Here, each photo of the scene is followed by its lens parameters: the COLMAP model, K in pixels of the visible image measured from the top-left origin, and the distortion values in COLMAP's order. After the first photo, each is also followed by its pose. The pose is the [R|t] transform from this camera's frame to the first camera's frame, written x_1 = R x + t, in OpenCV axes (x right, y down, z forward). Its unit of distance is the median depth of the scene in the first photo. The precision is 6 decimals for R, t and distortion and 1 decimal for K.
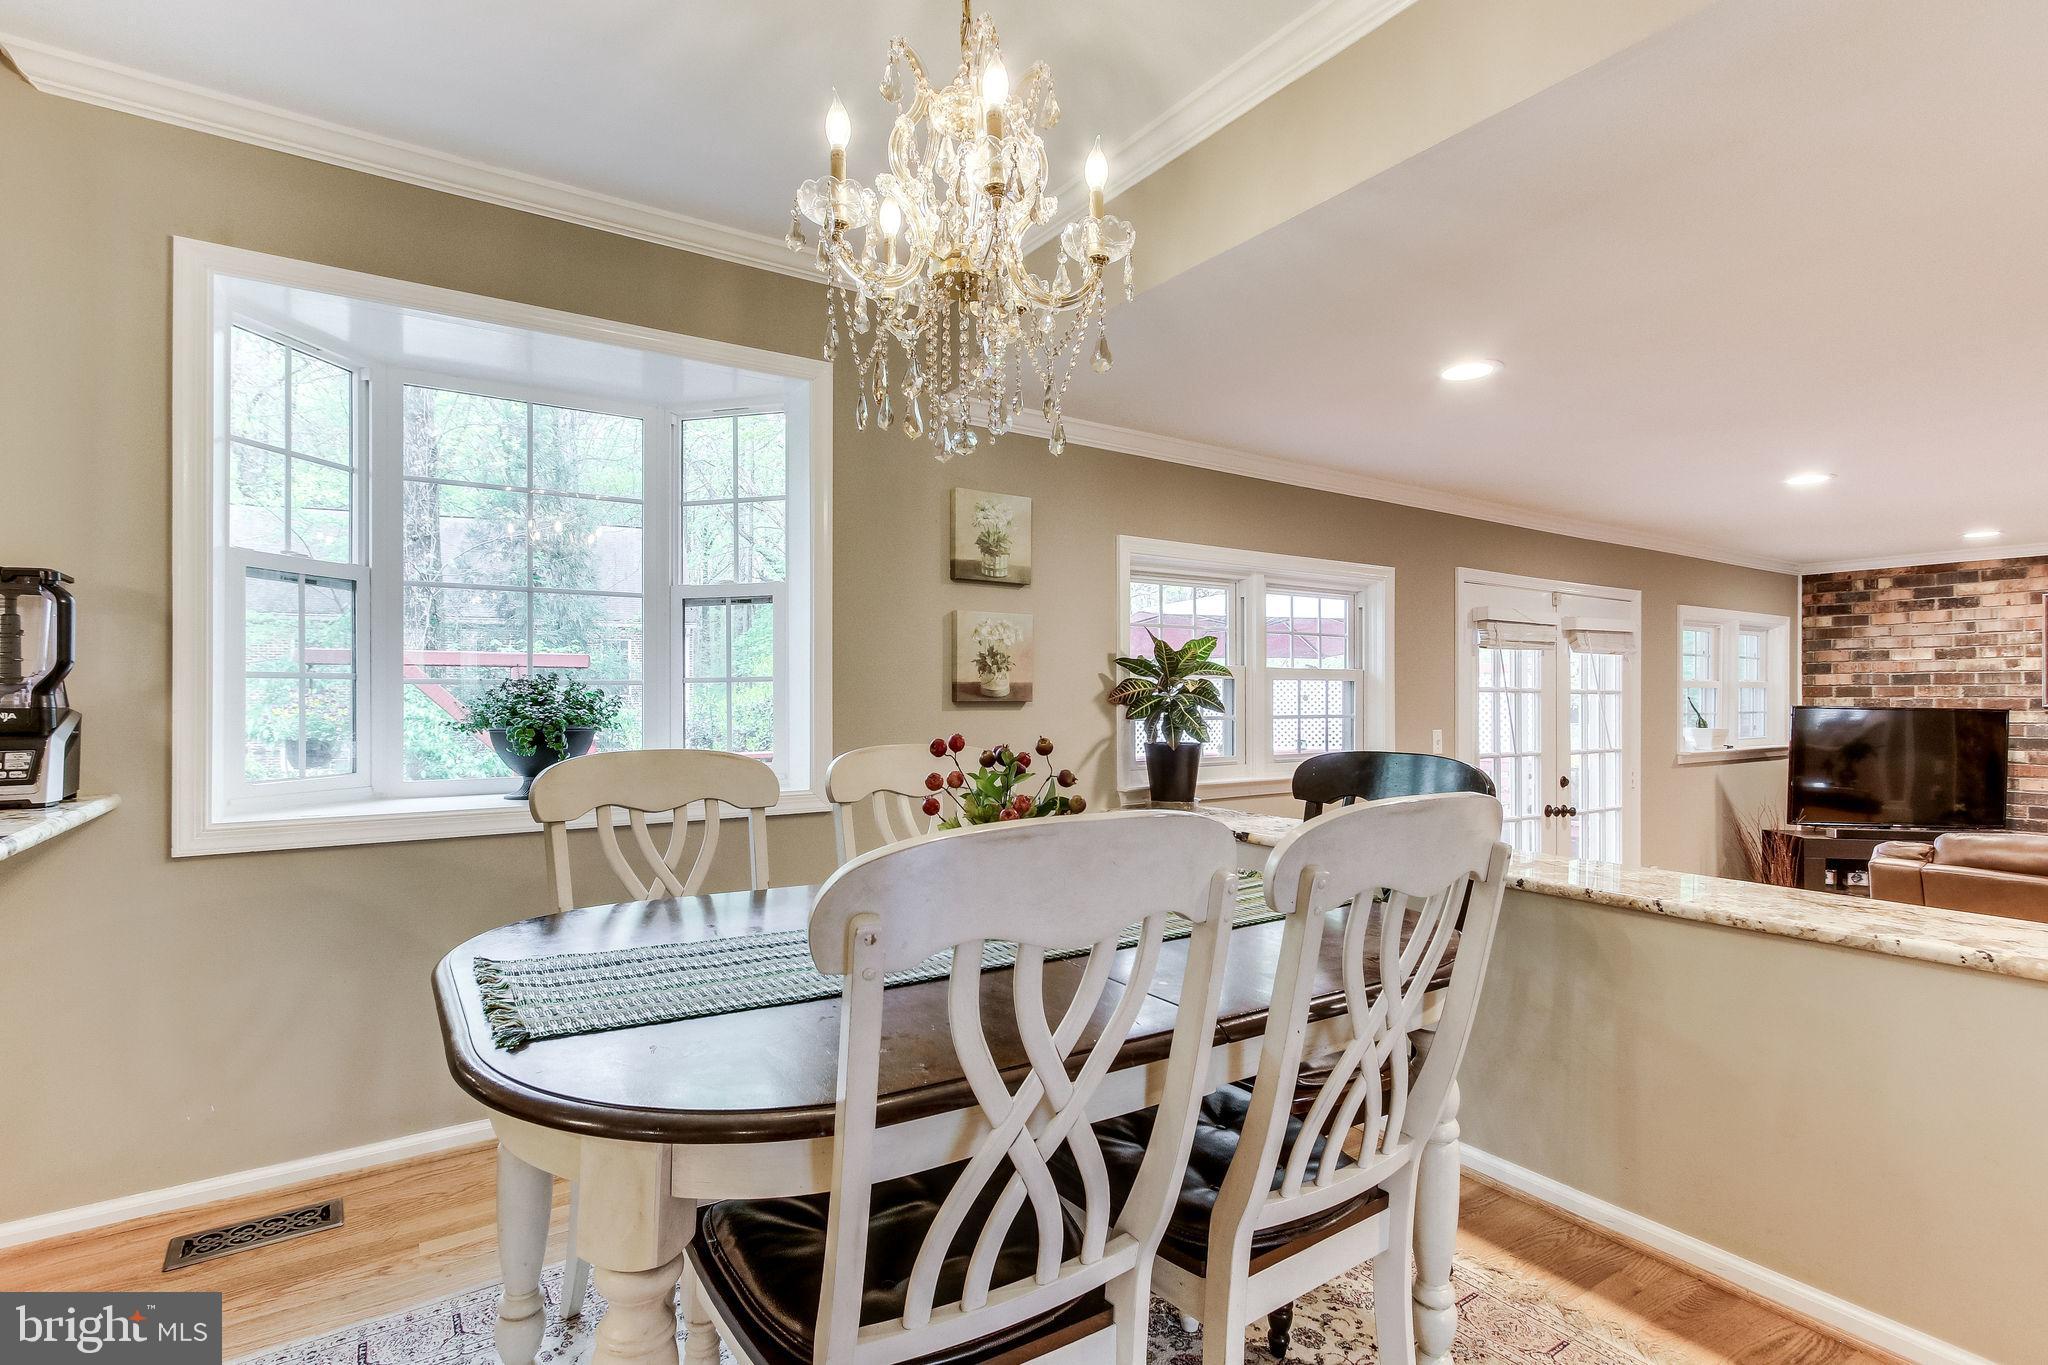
lens RADIAL K [[967.5, 0, 1001.6], [0, 967.5, 688.3], [0, 0, 1]] dist [-0.004521, 0.000689]
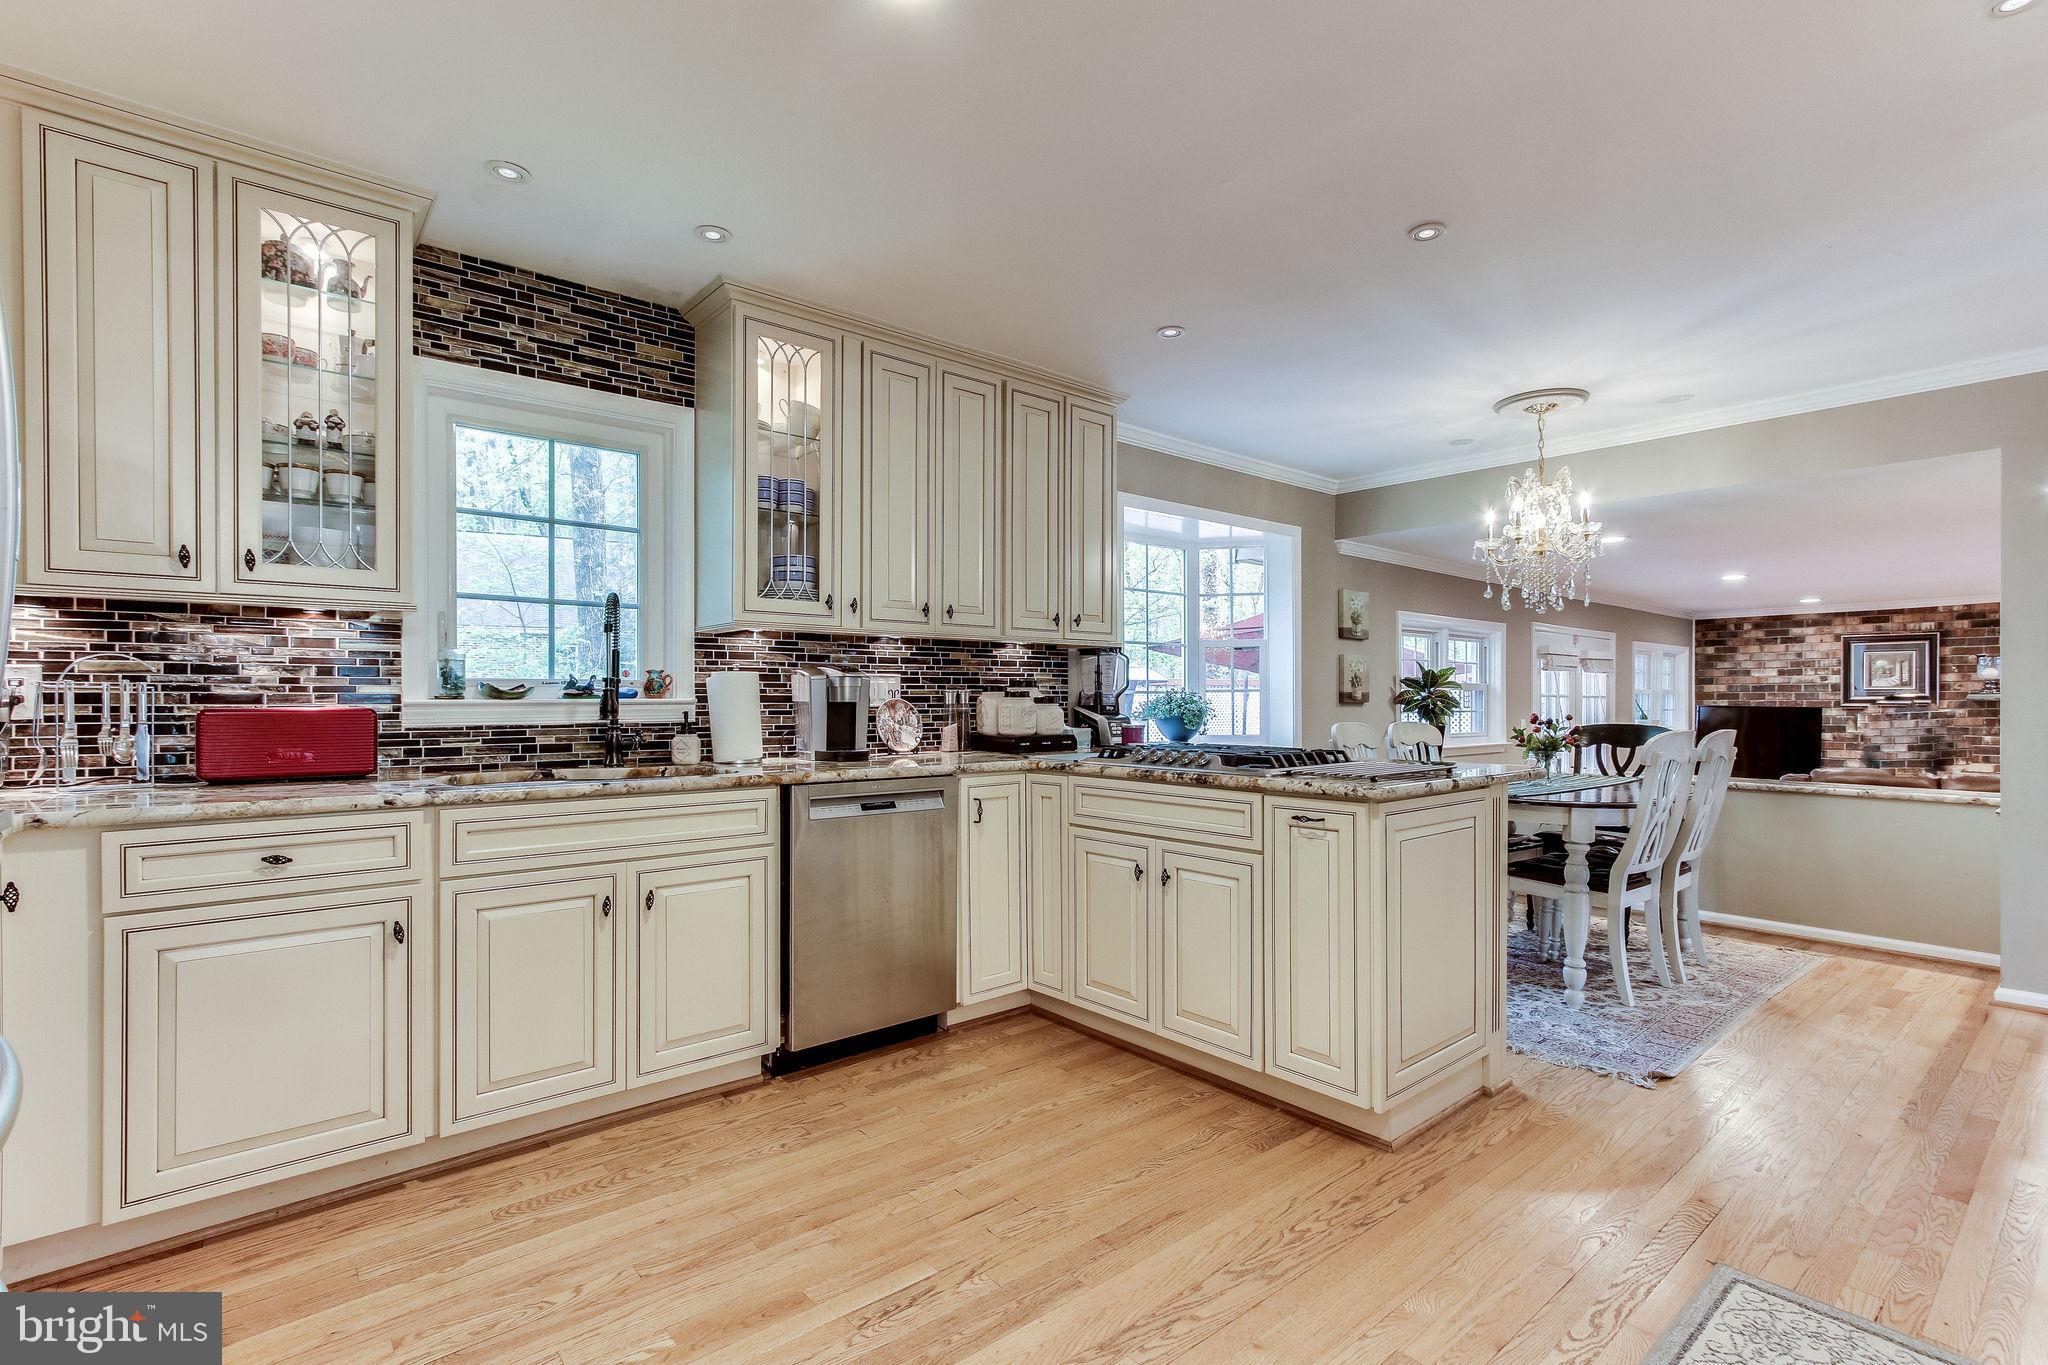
lens RADIAL K [[967.5, 0, 975.3], [0, 967.5, 694.4], [0, 0, 1]] dist [-0.004521, 0.000689]
pose [[0.993153, -0.000738, 0.116817, -0.527814], [0.000524, 0.999998, 0.001866, -0.003309], [-0.116818, -0.001792, 0.993152, -0.418870]]
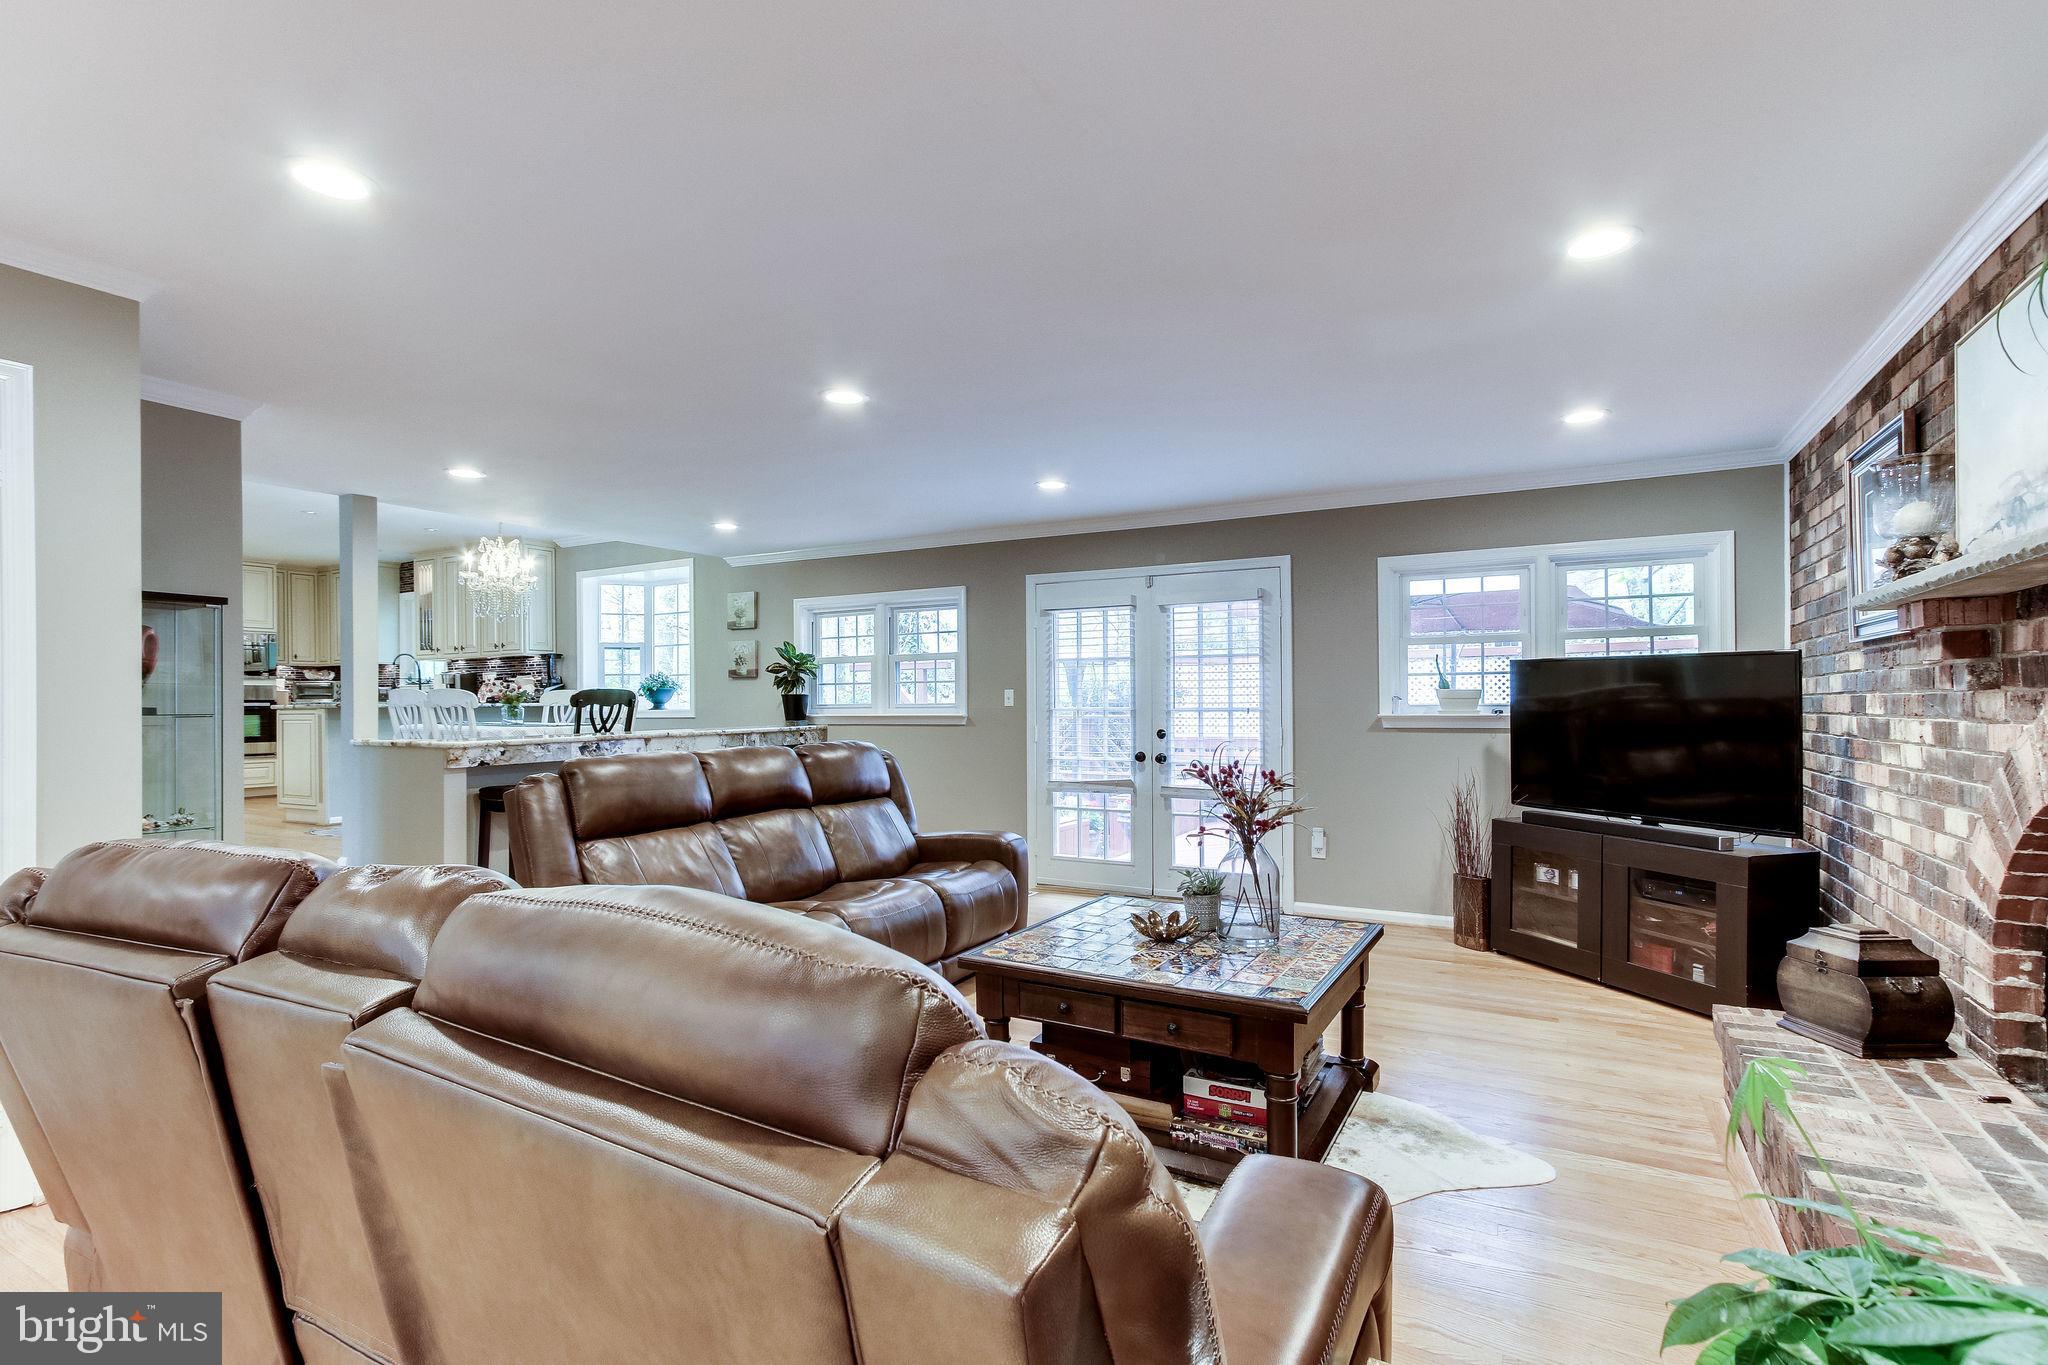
lens RADIAL K [[967.5, 0, 988.6], [0, 967.5, 701.7], [0, 0, 1]] dist [-0.004521, 0.000689]
pose [[0.472880, -0.006226, -0.881105, 1.375160], [0.013626, 0.999907, 0.000247, 0.046555], [0.881022, -0.012123, 0.472921, 0.215182]]
